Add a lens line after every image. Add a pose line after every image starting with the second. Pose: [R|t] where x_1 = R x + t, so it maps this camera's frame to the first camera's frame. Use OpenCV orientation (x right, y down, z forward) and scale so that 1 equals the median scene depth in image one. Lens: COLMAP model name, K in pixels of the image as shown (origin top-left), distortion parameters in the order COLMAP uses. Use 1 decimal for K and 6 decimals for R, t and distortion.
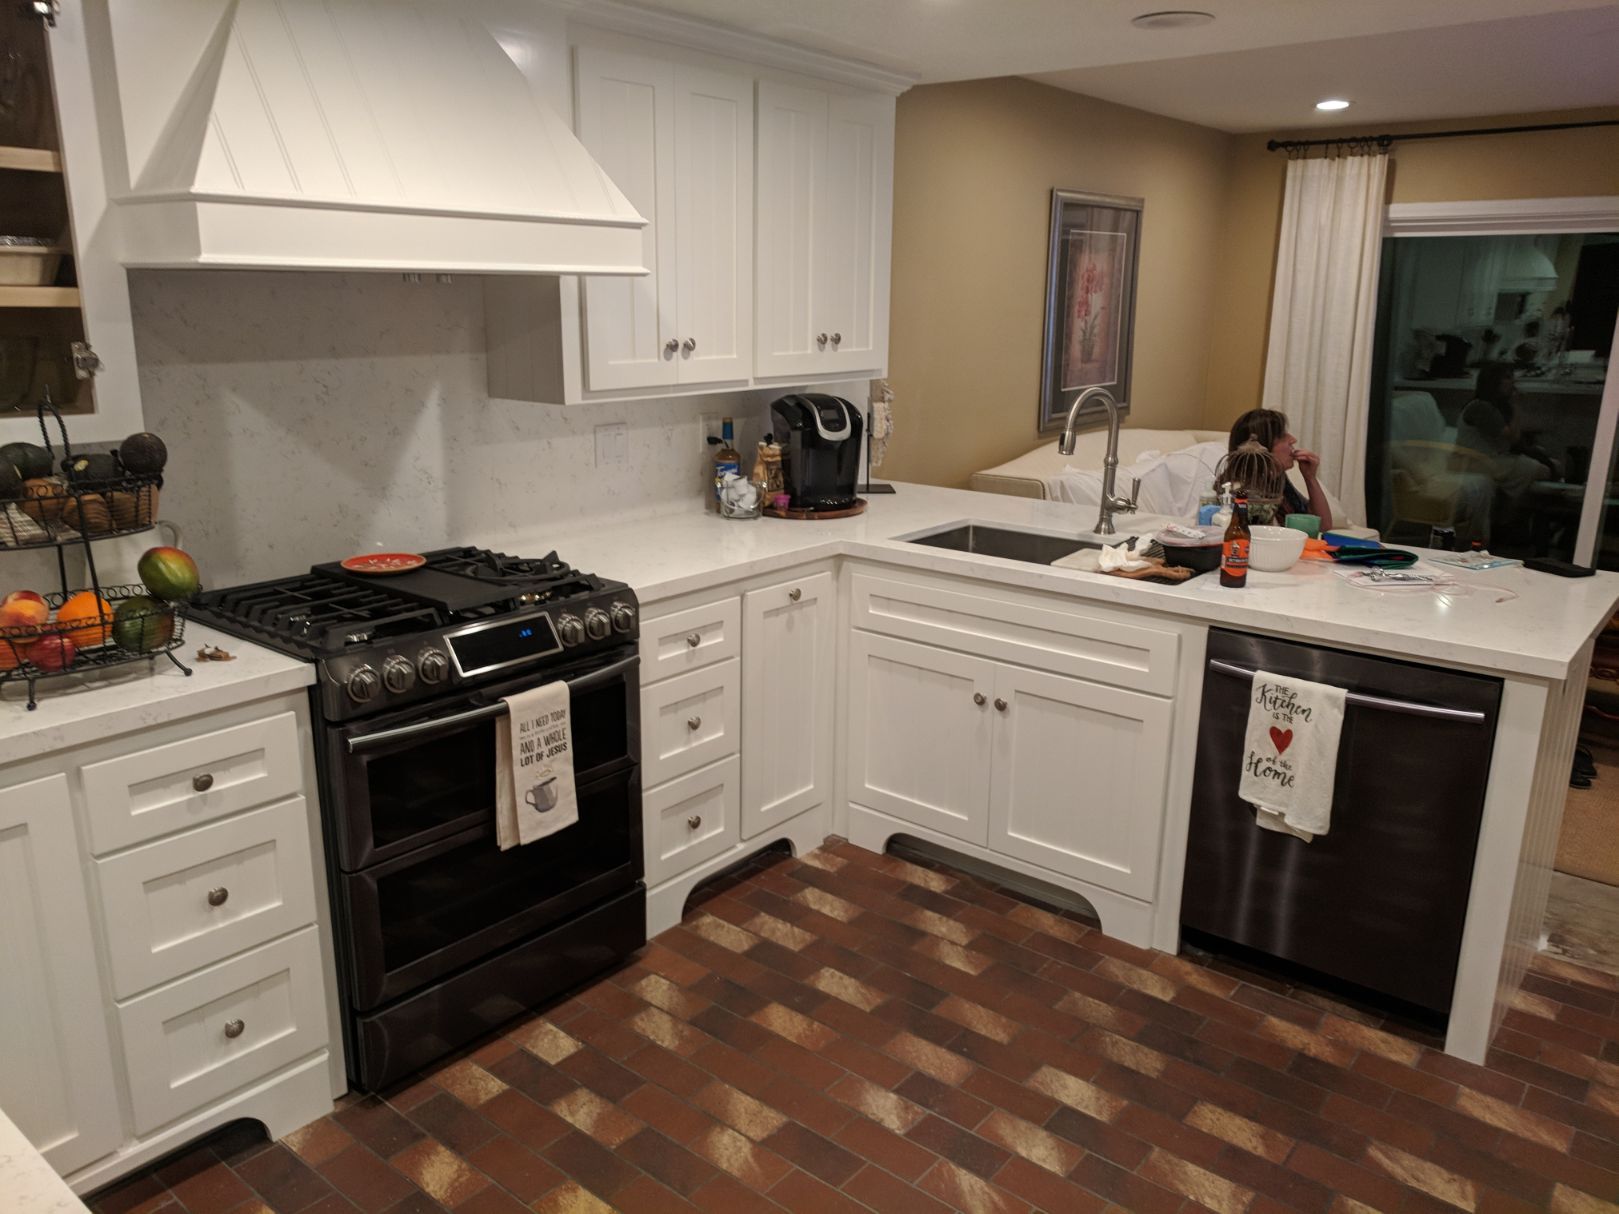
lens RADIAL K [[1230.7, 0, 809.5], [0, 1230.7, 607.0], [0, 0, 1]] dist [0.014821, 0.003846]
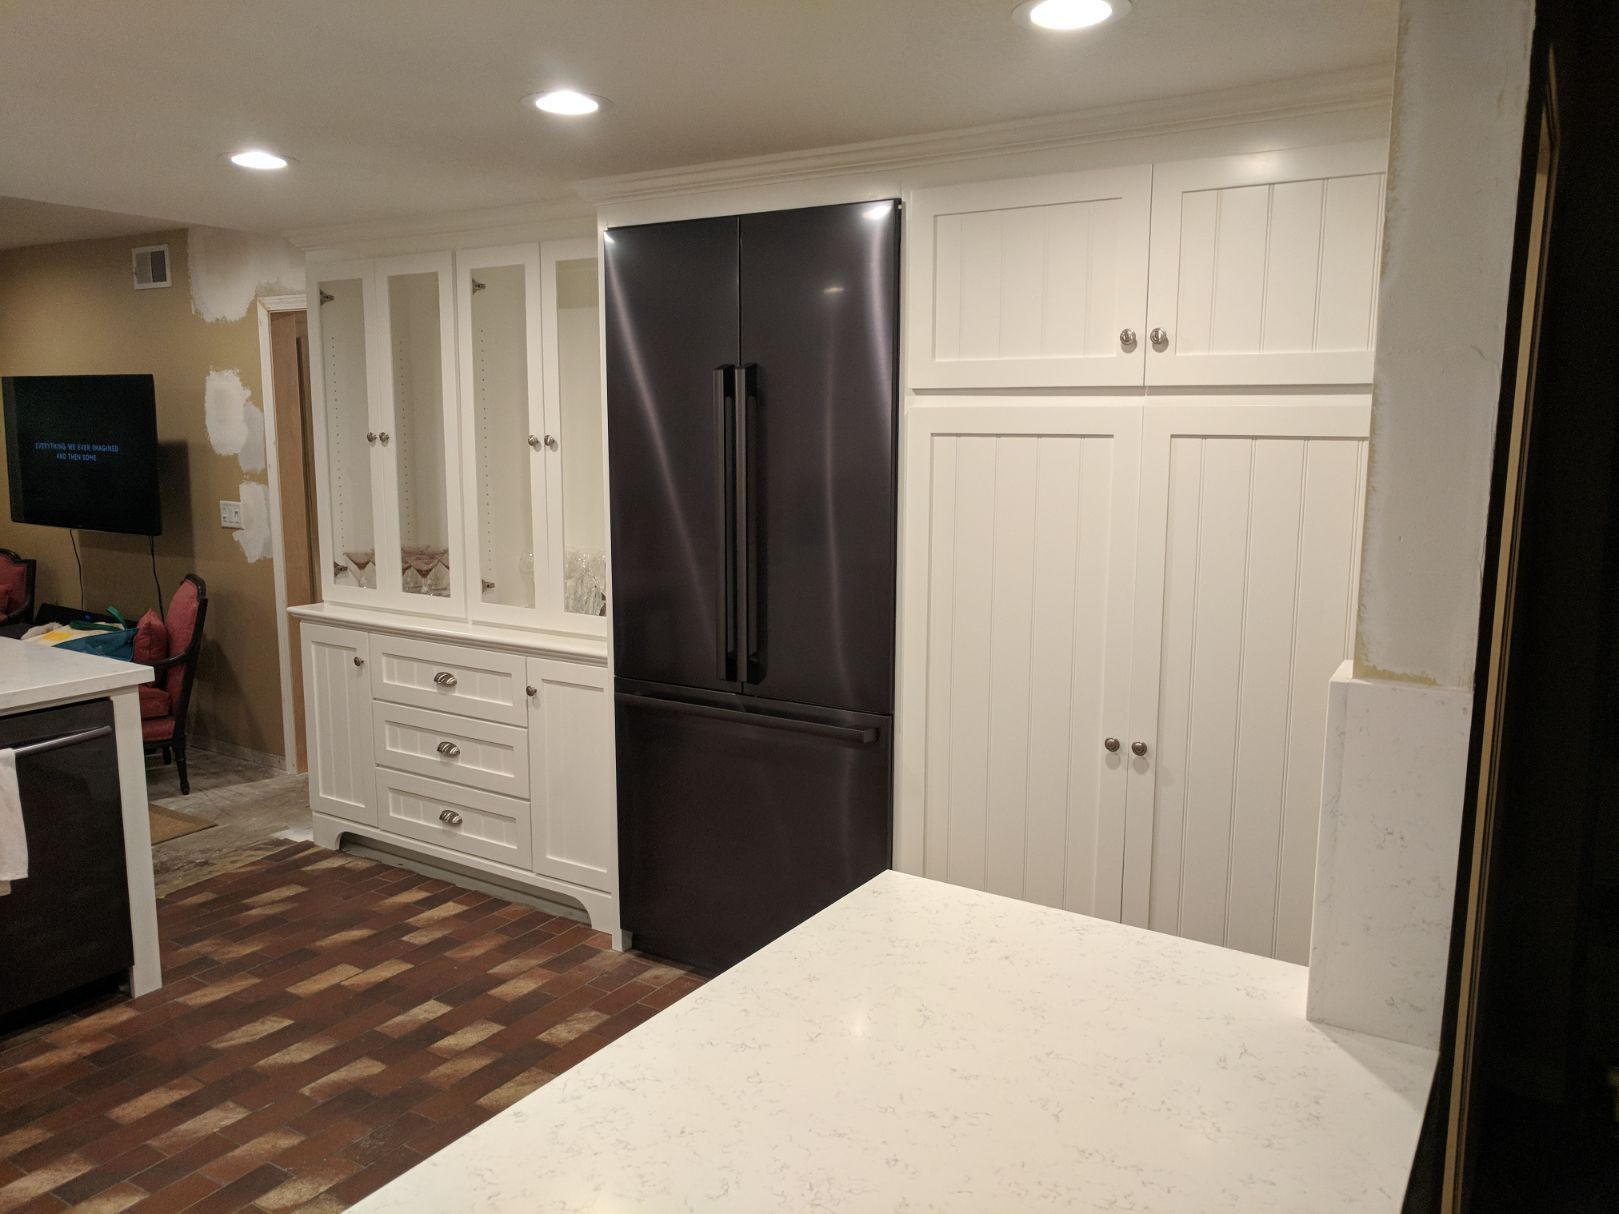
lens RADIAL K [[1230.7, 0, 809.5], [0, 1230.7, 607.0], [0, 0, 1]] dist [0.014821, 0.003846]
pose [[-0.129462, -0.154951, 0.979403, -0.784817], [0.244349, 0.952271, 0.182957, -0.088825], [-0.961006, 0.263002, -0.085421, 0.347717]]
